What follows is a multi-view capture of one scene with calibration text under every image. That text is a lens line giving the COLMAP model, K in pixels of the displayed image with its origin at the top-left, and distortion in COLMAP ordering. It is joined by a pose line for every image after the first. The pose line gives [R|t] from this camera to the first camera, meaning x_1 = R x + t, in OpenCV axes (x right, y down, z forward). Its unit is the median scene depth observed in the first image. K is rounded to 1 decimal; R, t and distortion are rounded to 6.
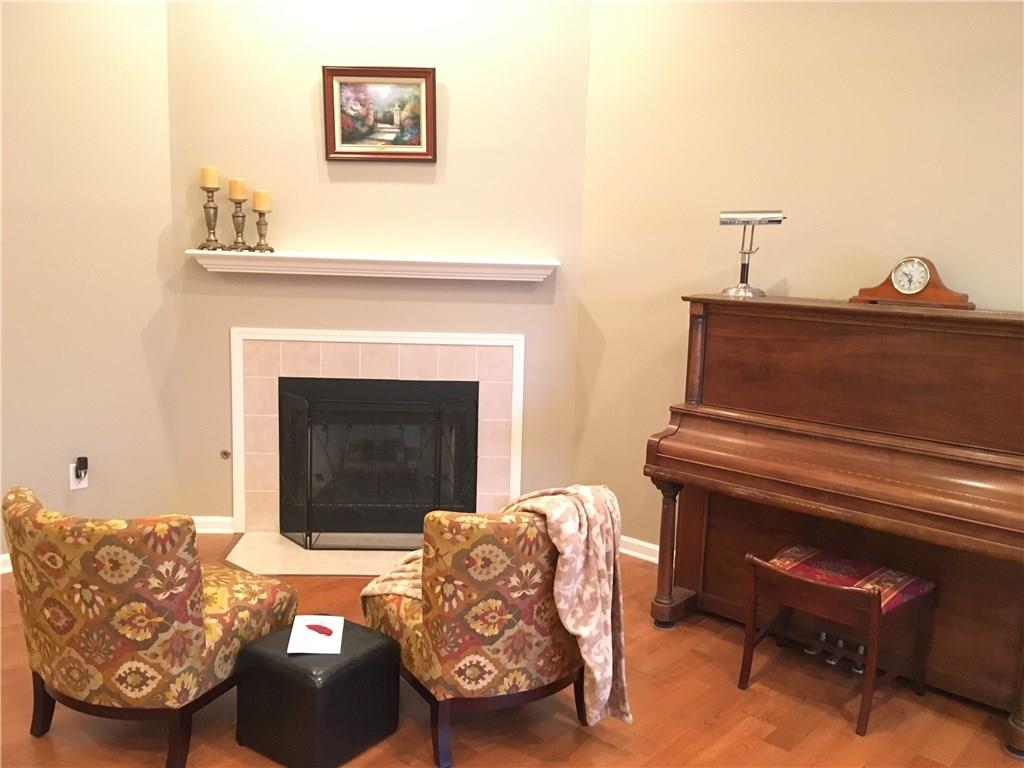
lens RADIAL K [[871.7, 0, 512.1], [0, 871.7, 383.2], [0, 0, 1]] dist [0.075666, -0.101758]
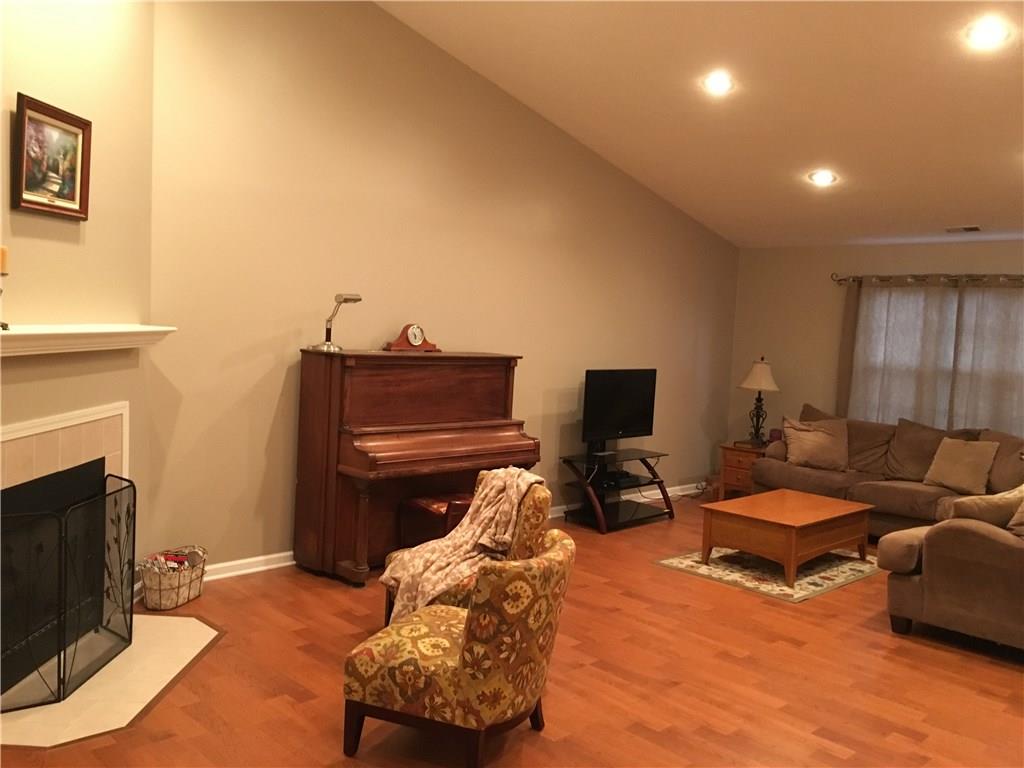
lens RADIAL K [[871.7, 0, 507.9], [0, 871.7, 383.4], [0, 0, 1]] dist [0.075666, -0.101758]
pose [[0.063506, -0.098514, 0.993107, -1.518214], [0.107314, 0.990020, 0.091346, -0.193425], [-0.992195, 0.100773, 0.073444, 0.808623]]
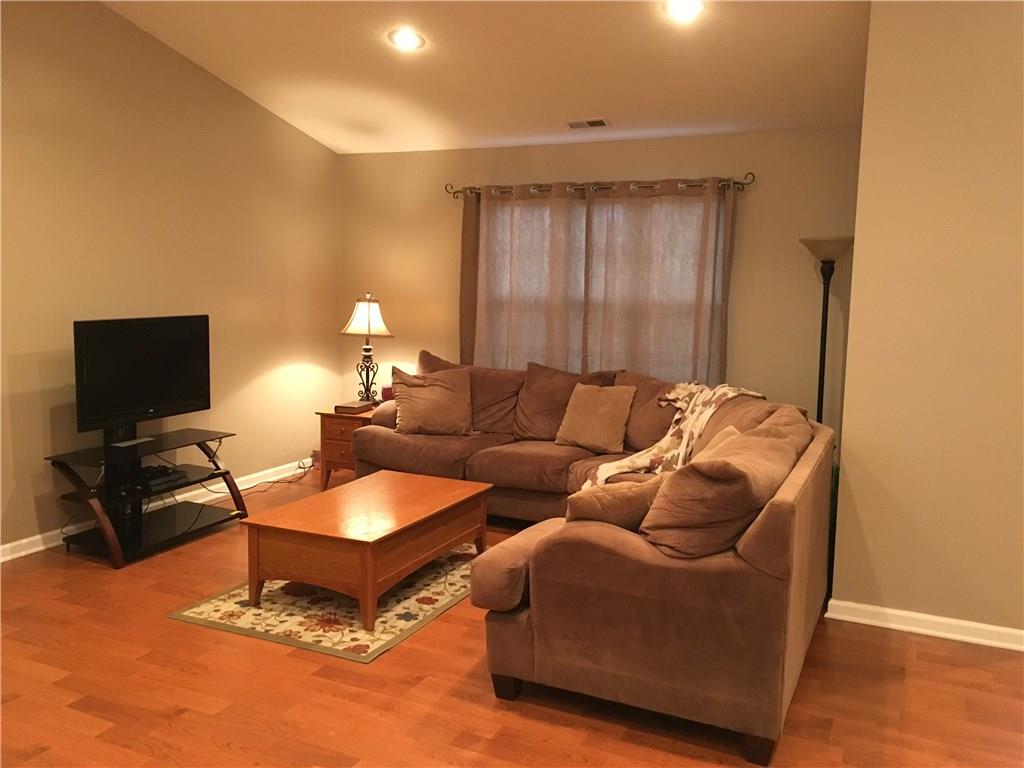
lens RADIAL K [[871.7, 0, 513.5], [0, 871.7, 383.6], [0, 0, 1]] dist [0.075666, -0.101758]
pose [[-0.290210, -0.154762, 0.944366, -0.864218], [0.118560, 0.973419, 0.195957, -0.097843], [-0.949590, 0.168833, -0.264148, 0.469906]]
